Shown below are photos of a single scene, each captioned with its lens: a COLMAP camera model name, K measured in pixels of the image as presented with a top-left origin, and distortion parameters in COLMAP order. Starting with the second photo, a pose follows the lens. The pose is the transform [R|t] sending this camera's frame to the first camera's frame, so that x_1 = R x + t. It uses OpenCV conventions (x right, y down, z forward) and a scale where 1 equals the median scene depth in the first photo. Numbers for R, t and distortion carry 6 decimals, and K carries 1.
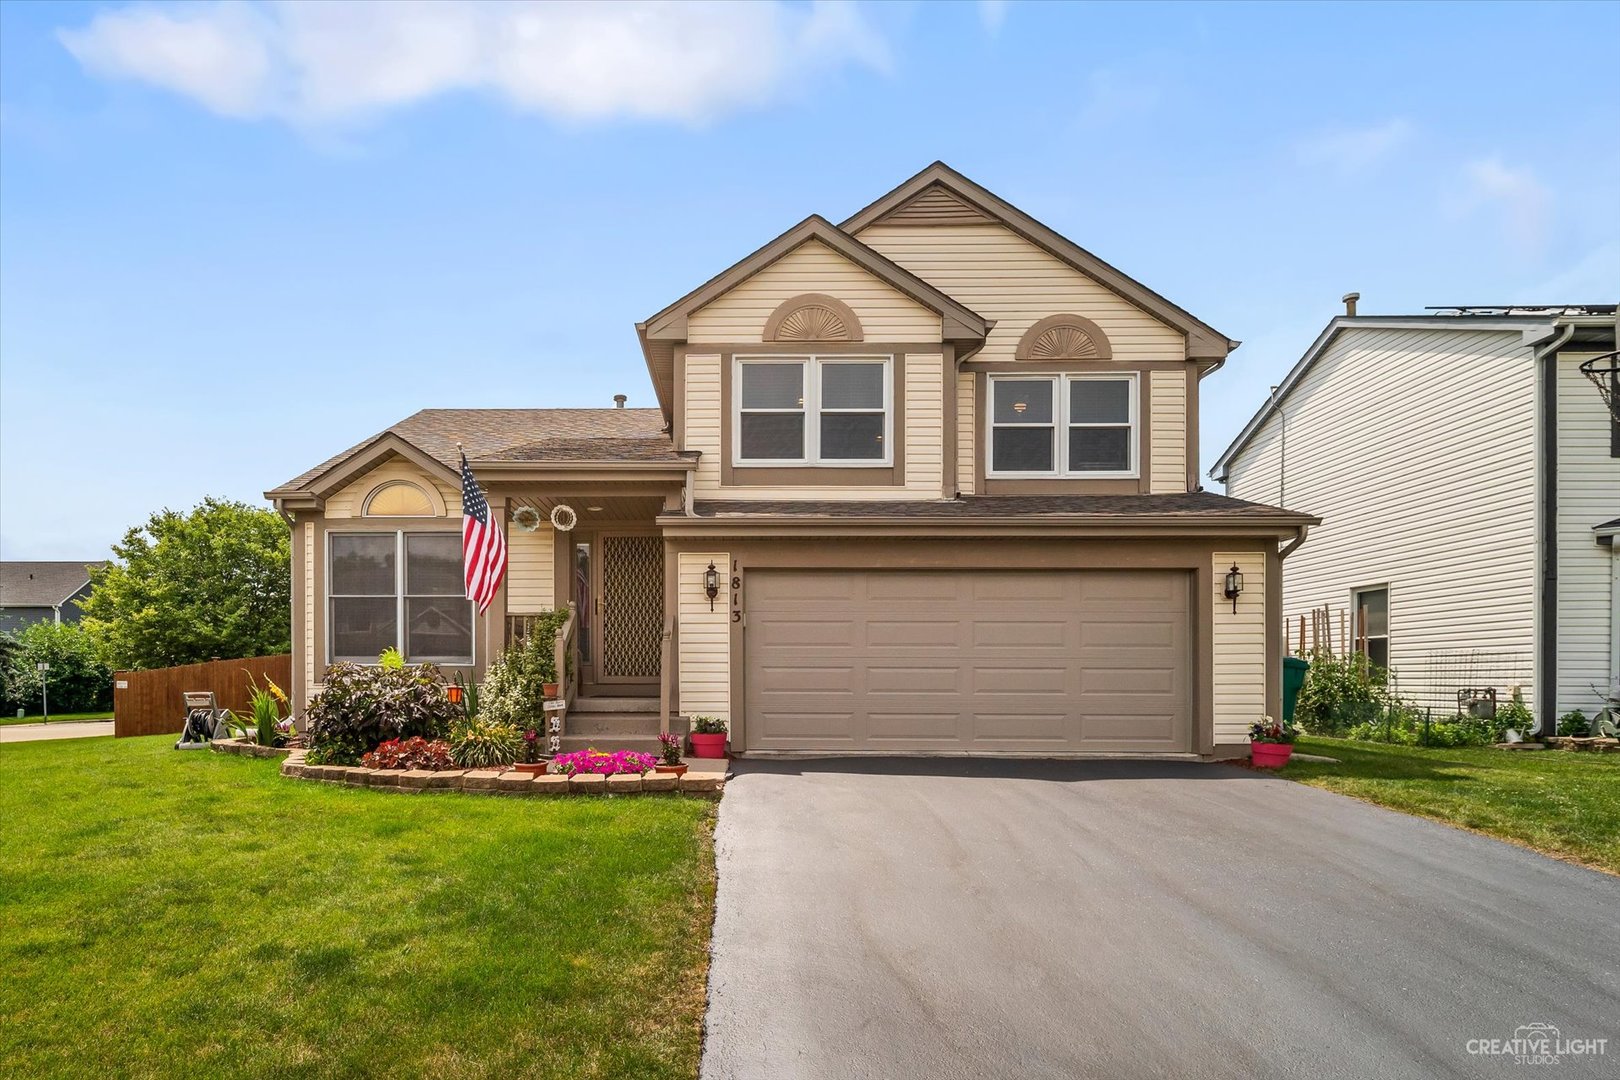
lens RADIAL K [[653.4, 0, 810.0], [0, 653.4, 540.0], [0, 0, 1]] dist [-0.016363, 0.005368]
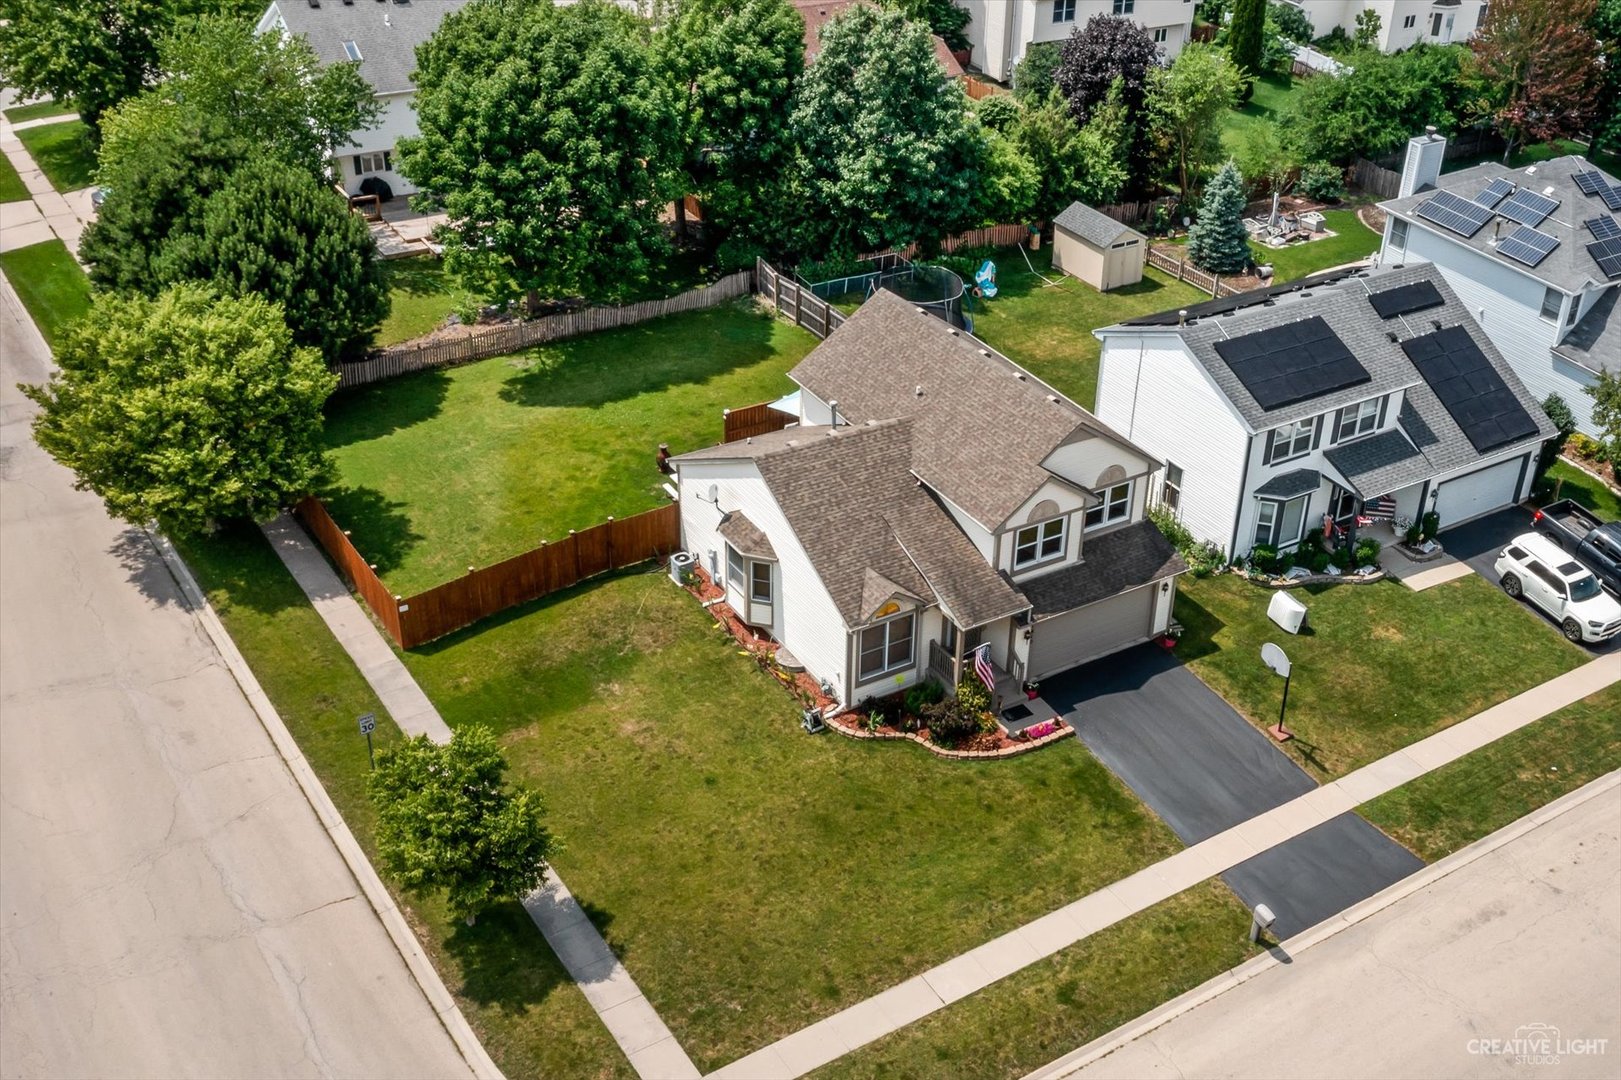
lens RADIAL K [[1762.5, 0, 810.5], [0, 1762.5, 540.0], [0, 0, 1]] dist [0.000904, 0.003362]
pose [[0.820508, -0.248161, 0.514959, -4.099664], [-0.052422, 0.864391, 0.500079, -3.461633], [-0.569226, -0.437314, 0.696231, -3.106947]]
